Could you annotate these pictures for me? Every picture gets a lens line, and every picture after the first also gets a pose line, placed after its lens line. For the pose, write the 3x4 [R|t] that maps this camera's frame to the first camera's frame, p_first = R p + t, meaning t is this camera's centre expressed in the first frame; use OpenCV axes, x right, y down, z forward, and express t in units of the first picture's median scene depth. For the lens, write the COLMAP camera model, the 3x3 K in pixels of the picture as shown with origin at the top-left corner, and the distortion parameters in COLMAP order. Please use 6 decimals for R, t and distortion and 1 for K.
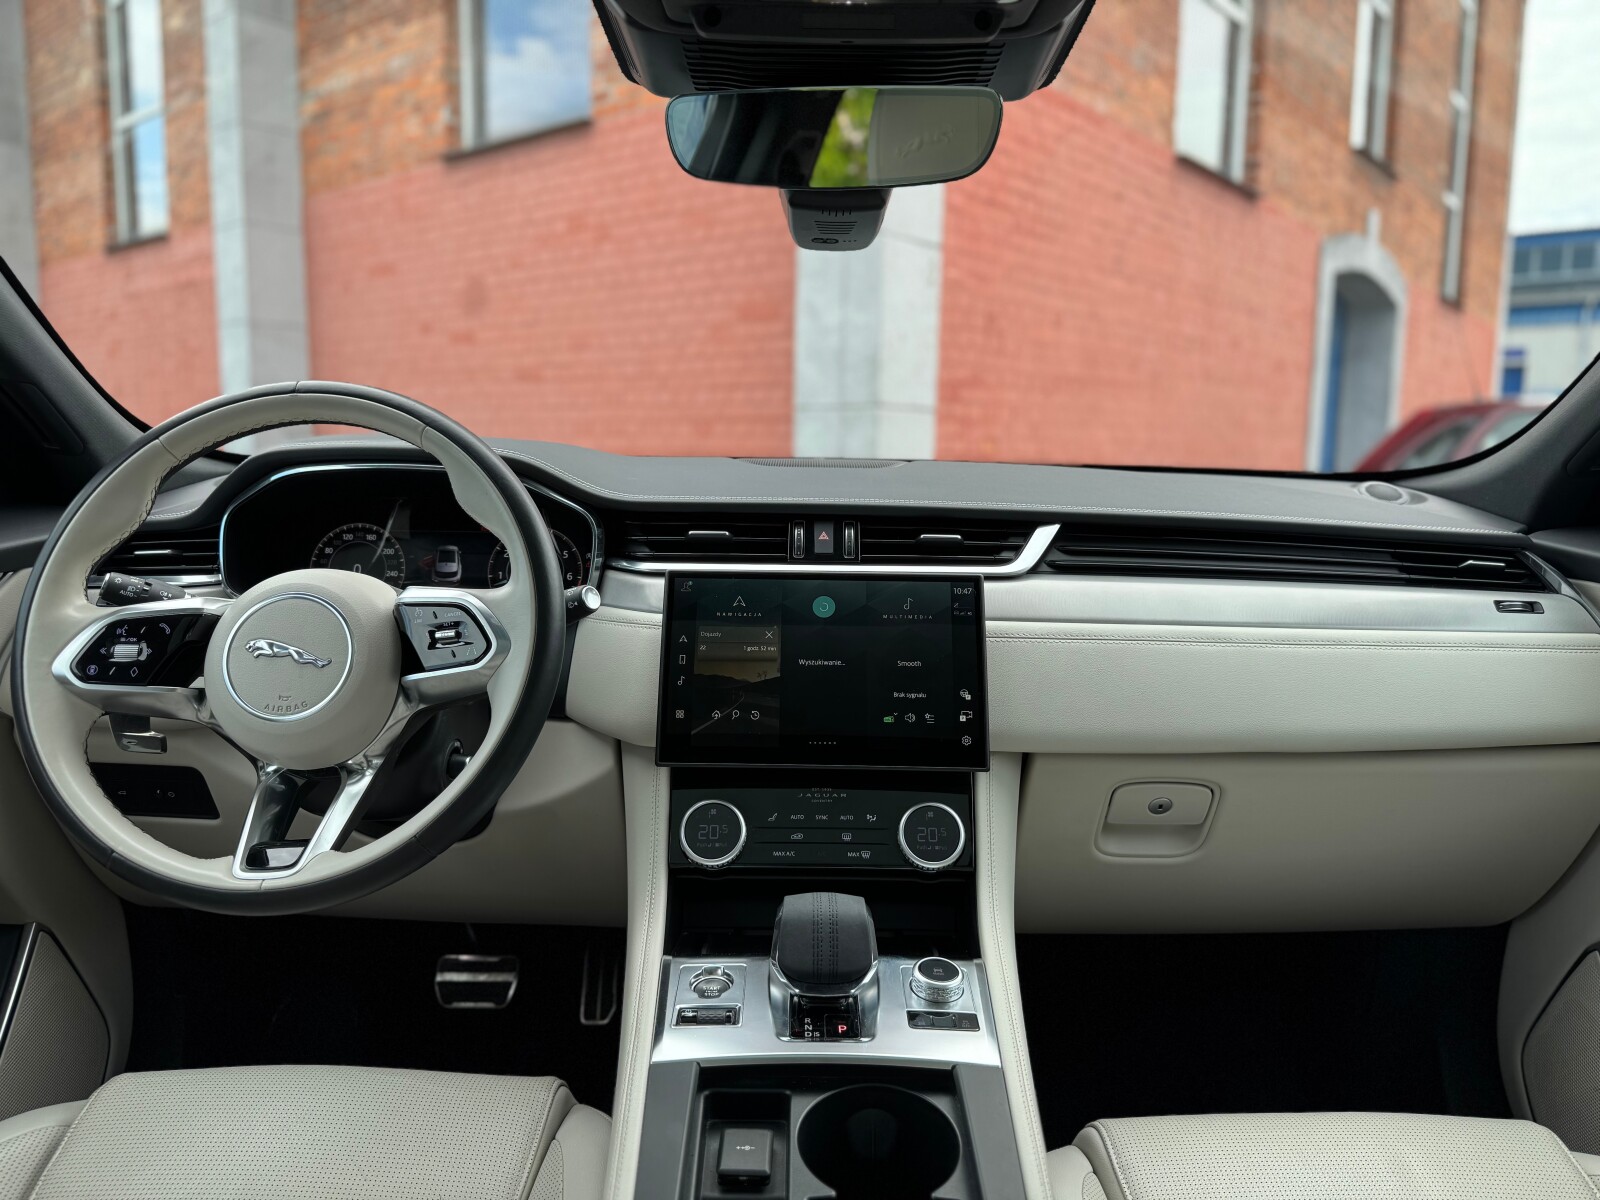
lens RADIAL K [[1148.9, 0, 815.1], [0, 1148.9, 592.3], [0, 0, 1]] dist [0.105383, -0.192464]
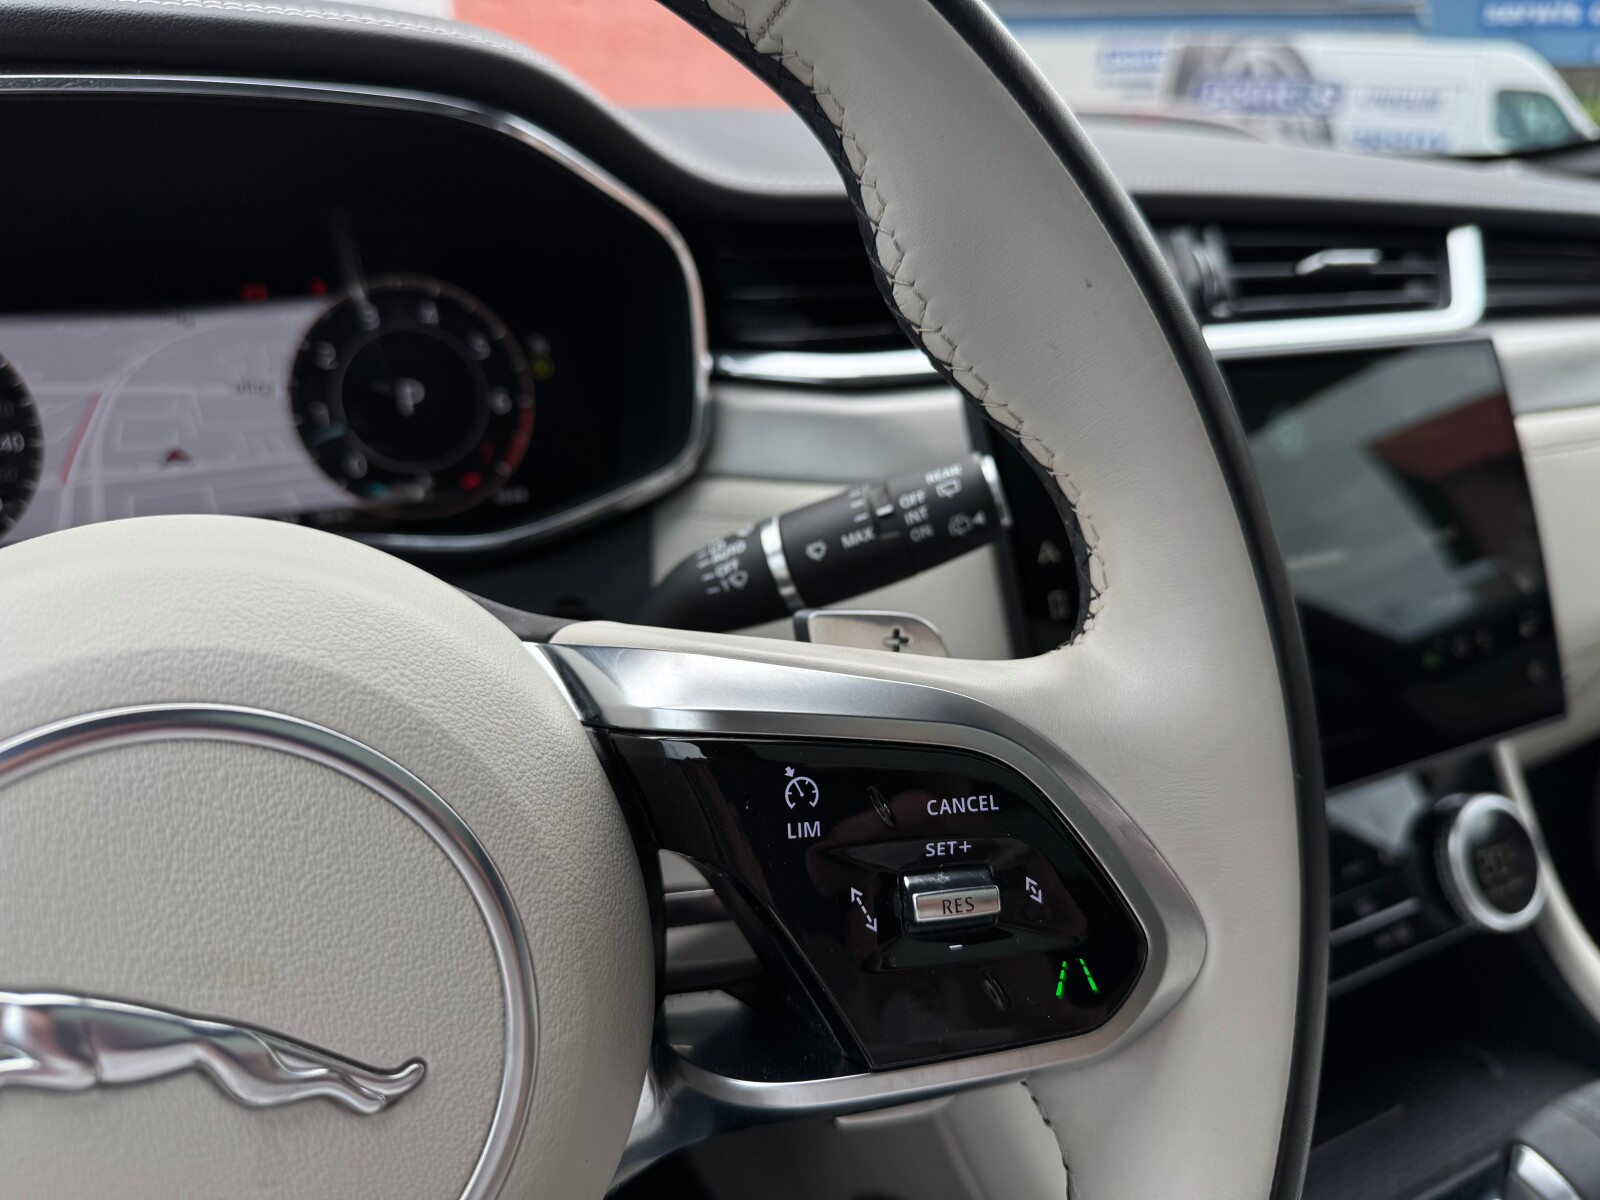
lens RADIAL K [[1157.2, 0, 806.8], [0, 1157.2, 598.5], [0, 0, 1]] dist [-0.043245, 0.005537]
pose [[0.896739, -0.165171, 0.410582, -0.321960], [0.067759, 0.968047, 0.241440, -0.040661], [-0.437341, -0.188688, 0.879278, 0.633950]]
